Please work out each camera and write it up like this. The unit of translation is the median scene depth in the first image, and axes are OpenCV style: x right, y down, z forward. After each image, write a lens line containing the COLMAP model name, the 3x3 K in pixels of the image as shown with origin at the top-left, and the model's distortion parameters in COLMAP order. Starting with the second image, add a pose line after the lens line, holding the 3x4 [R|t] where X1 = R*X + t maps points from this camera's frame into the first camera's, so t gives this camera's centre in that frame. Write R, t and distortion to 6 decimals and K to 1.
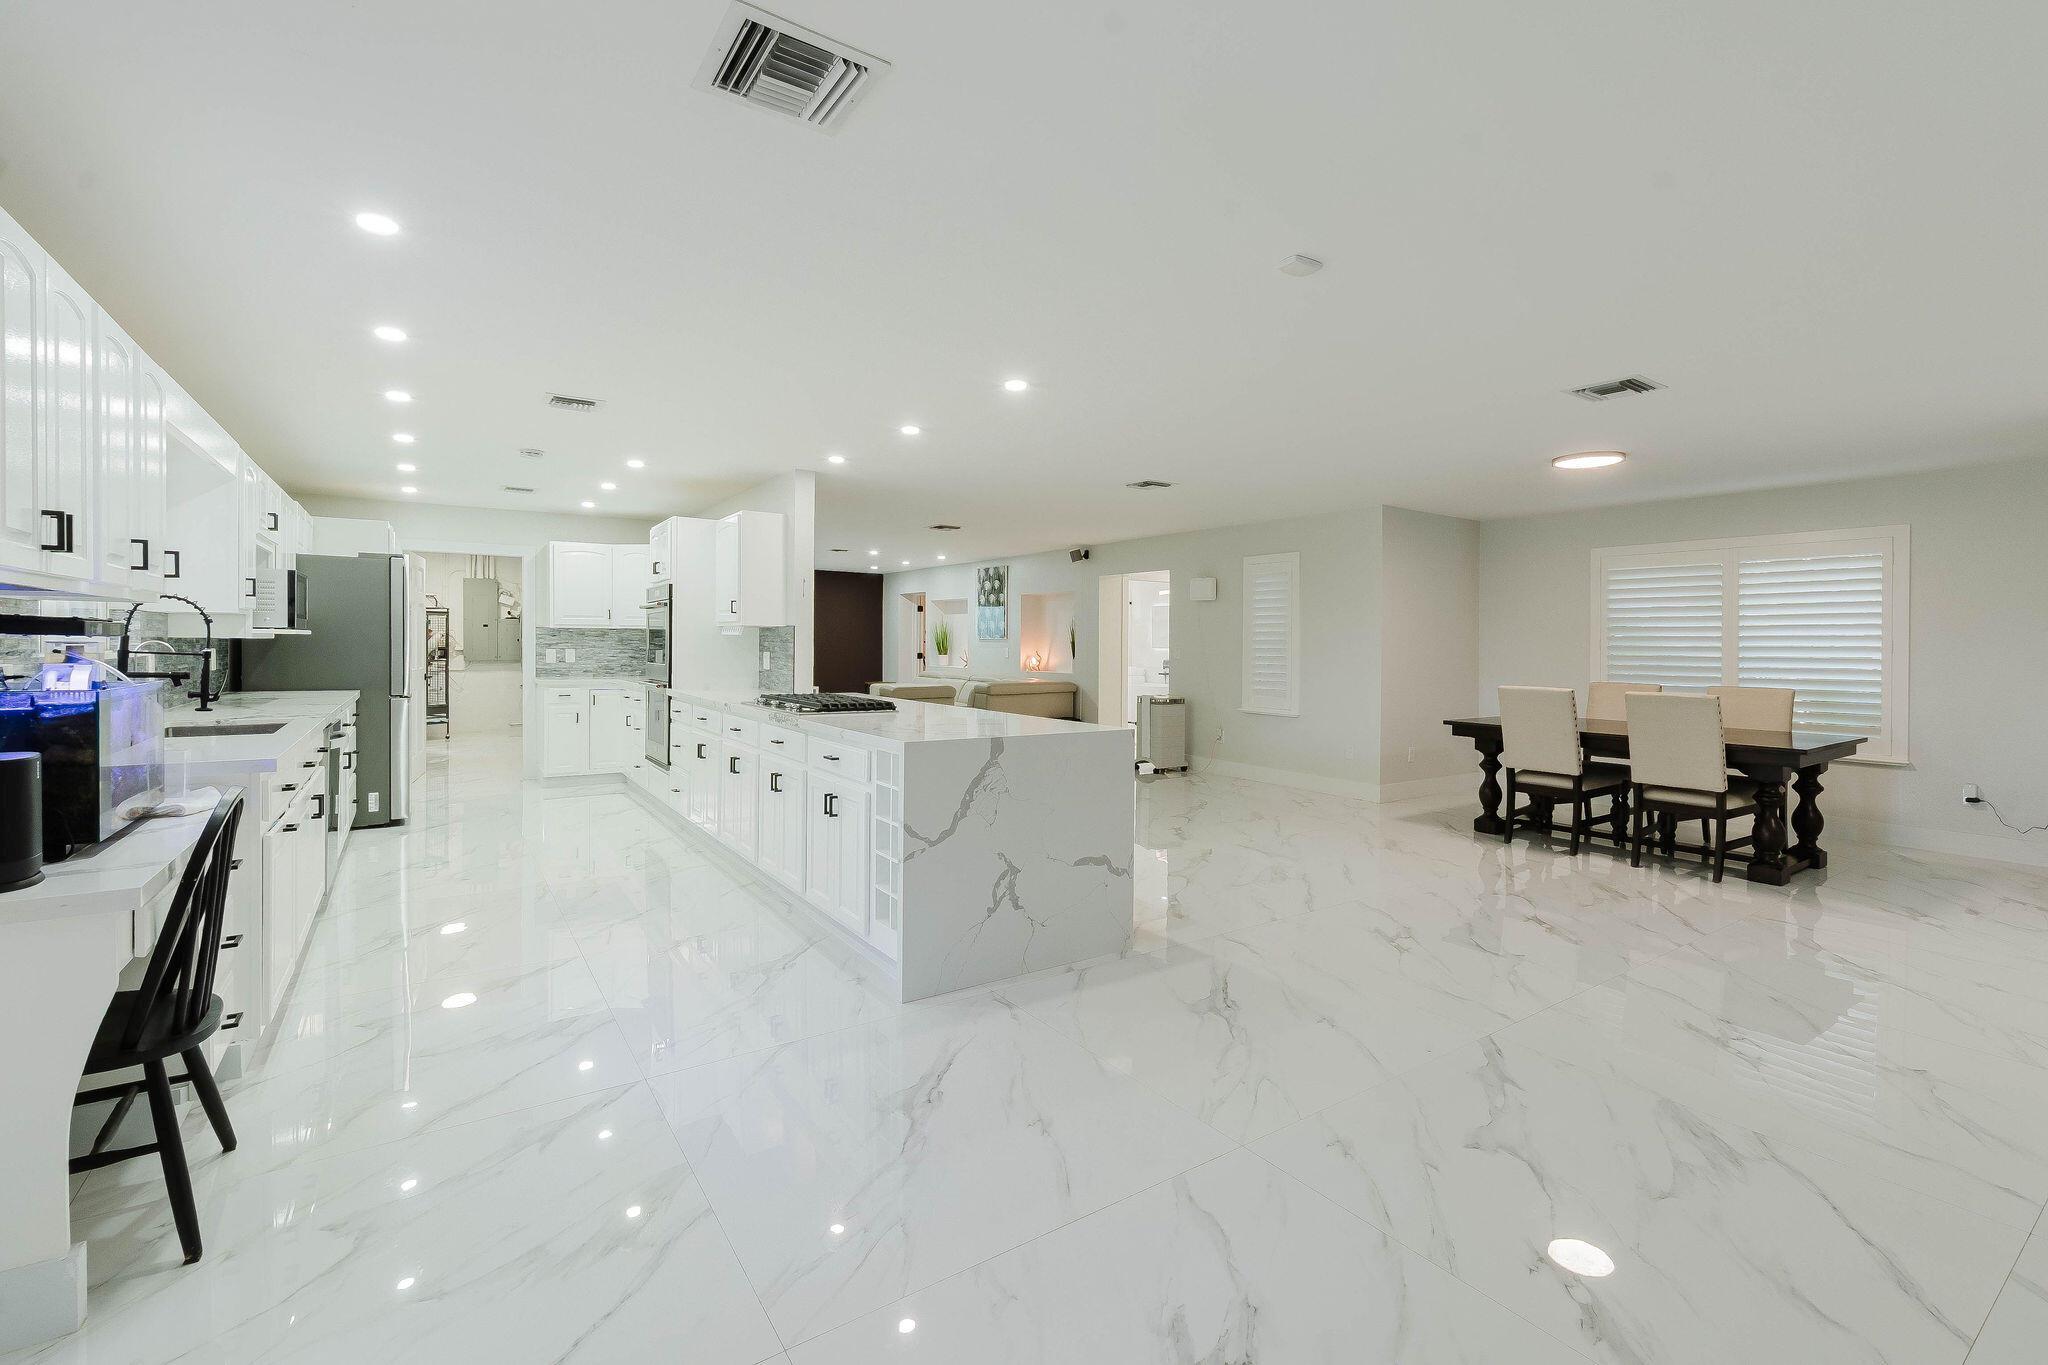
lens RADIAL K [[878.4, 0, 1022.3], [0, 878.4, 645.0], [0, 0, 1]] dist [-0.007912, 0.000640]
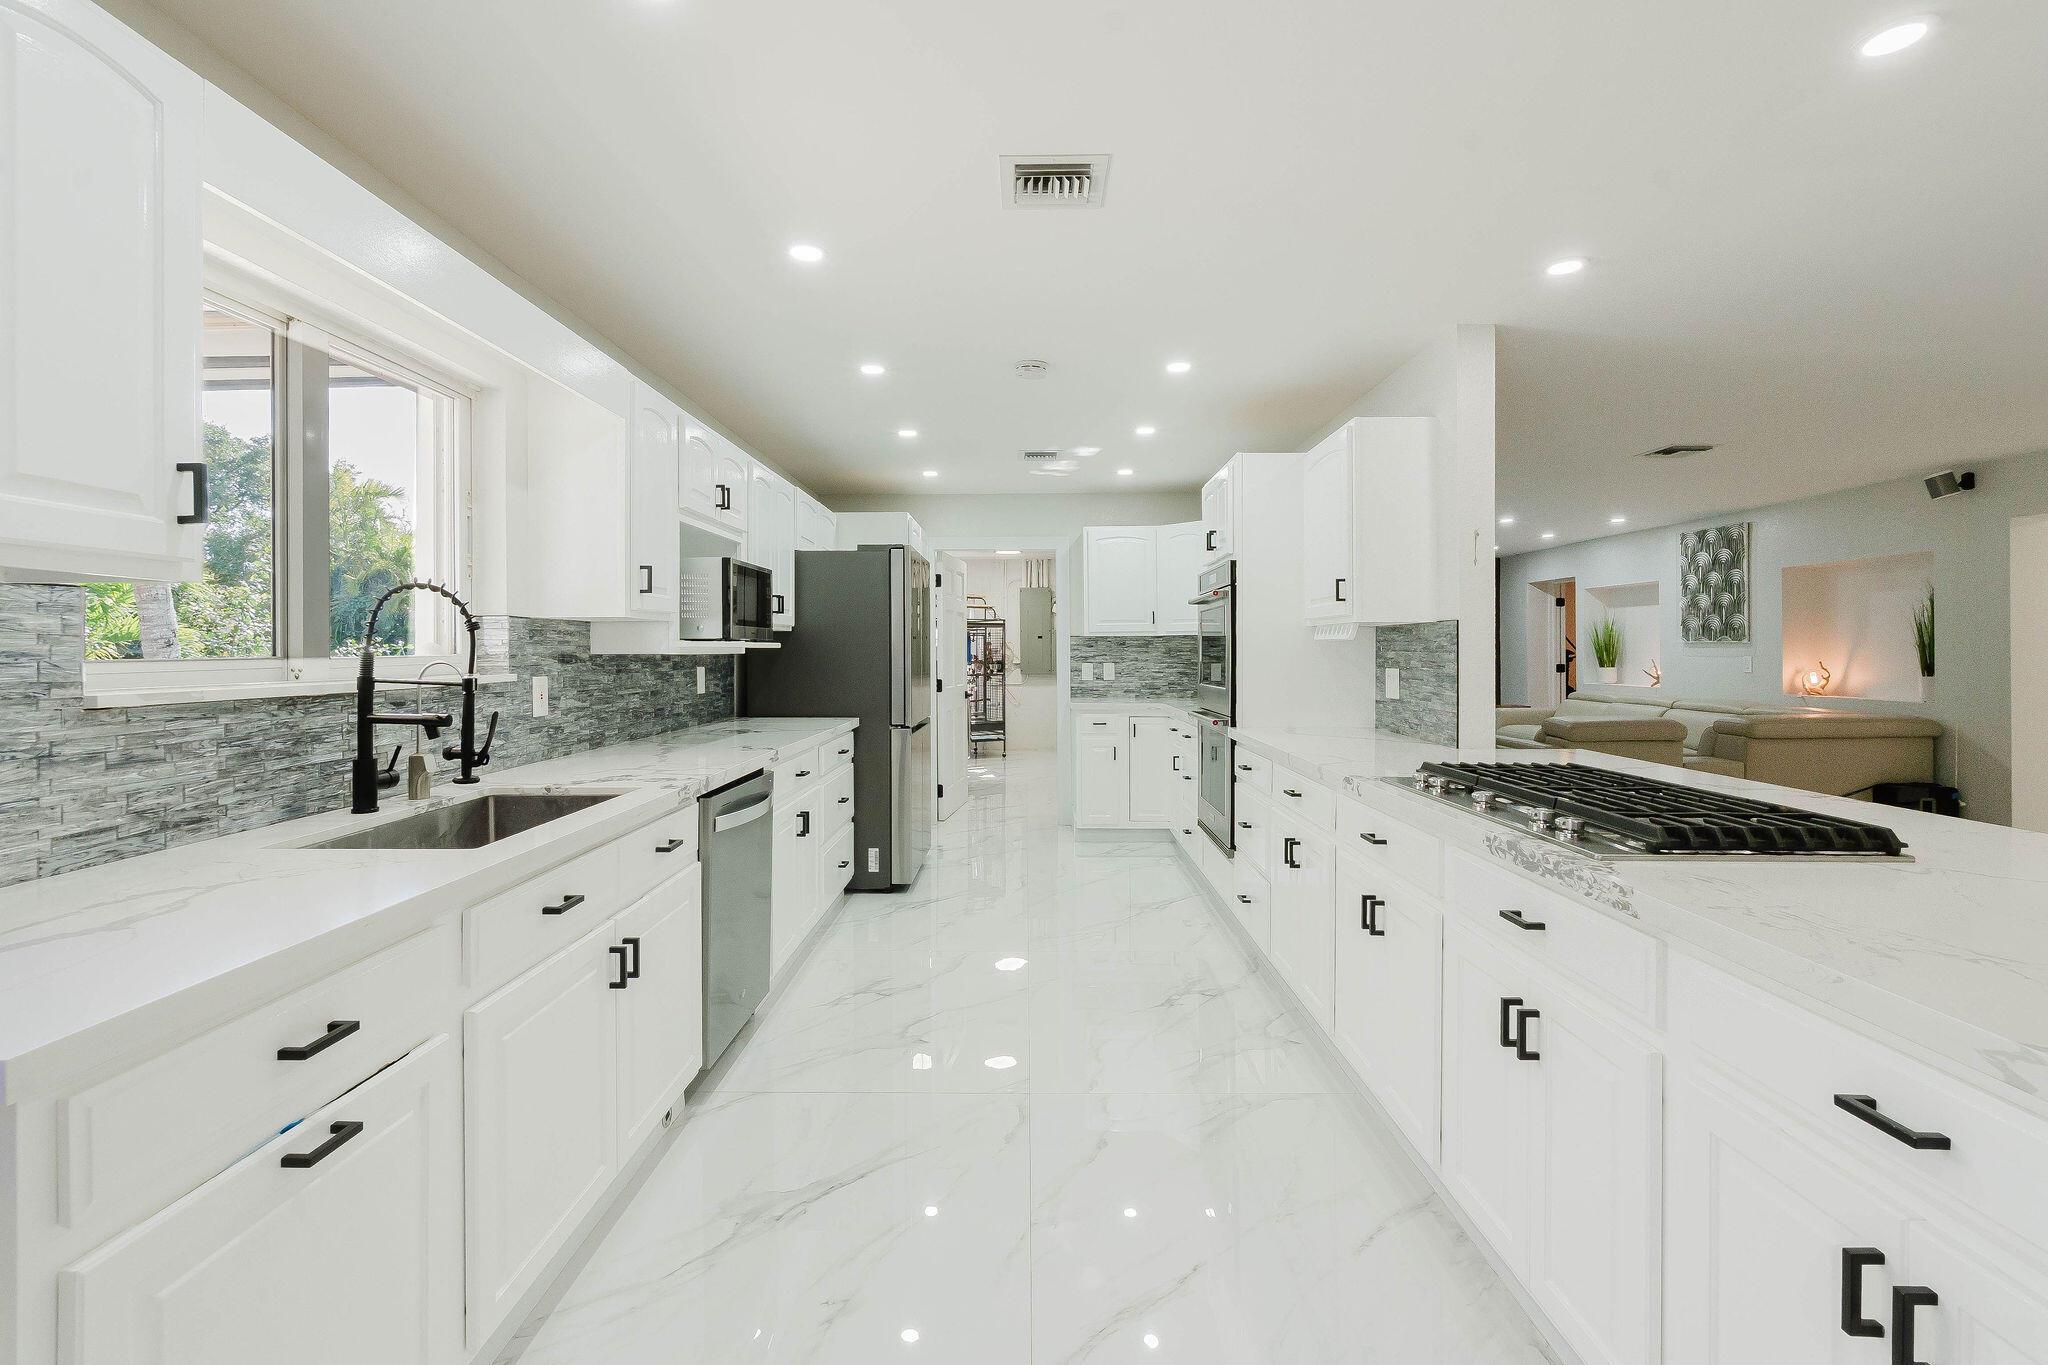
lens RADIAL K [[878.4, 0, 1022.3], [0, 878.4, 645.0], [0, 0, 1]] dist [-0.007912, 0.000640]
pose [[0.821296, -0.015275, -0.570298, -0.128493], [0.009131, 0.999865, -0.013632, -0.001601], [0.570430, 0.005989, 0.821325, 0.306902]]
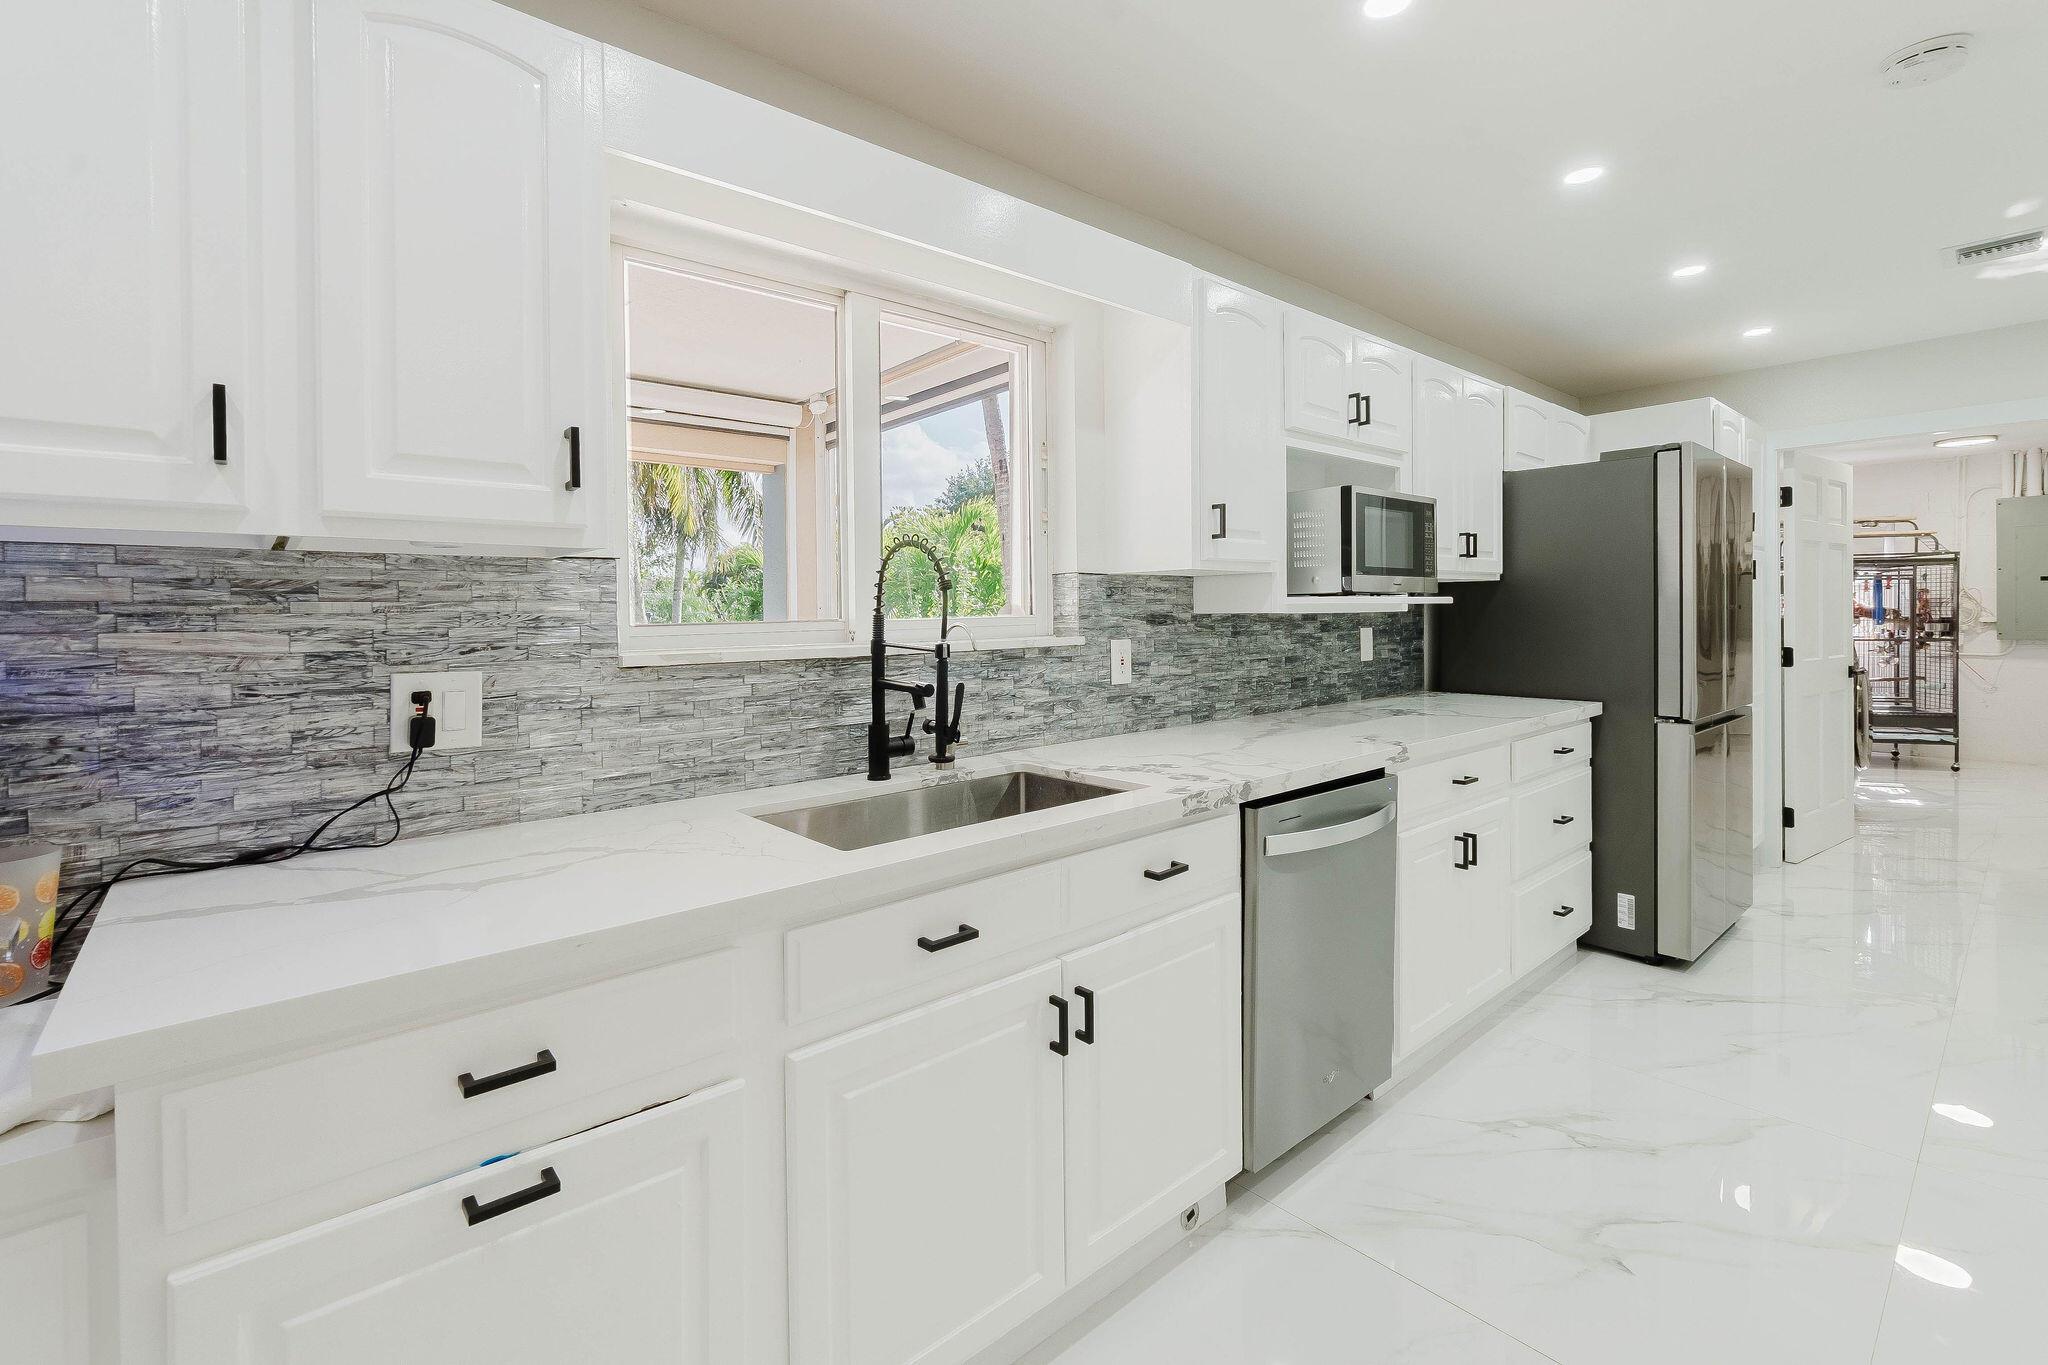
lens RADIAL K [[878.4, 0, 1022.3], [0, 878.4, 645.0], [0, 0, 1]] dist [-0.007912, 0.000640]
pose [[0.101994, 0.022023, -0.994541, -0.177678], [0.012957, 0.999641, 0.023464, -0.001397], [0.994701, -0.015280, 0.101672, 0.415942]]
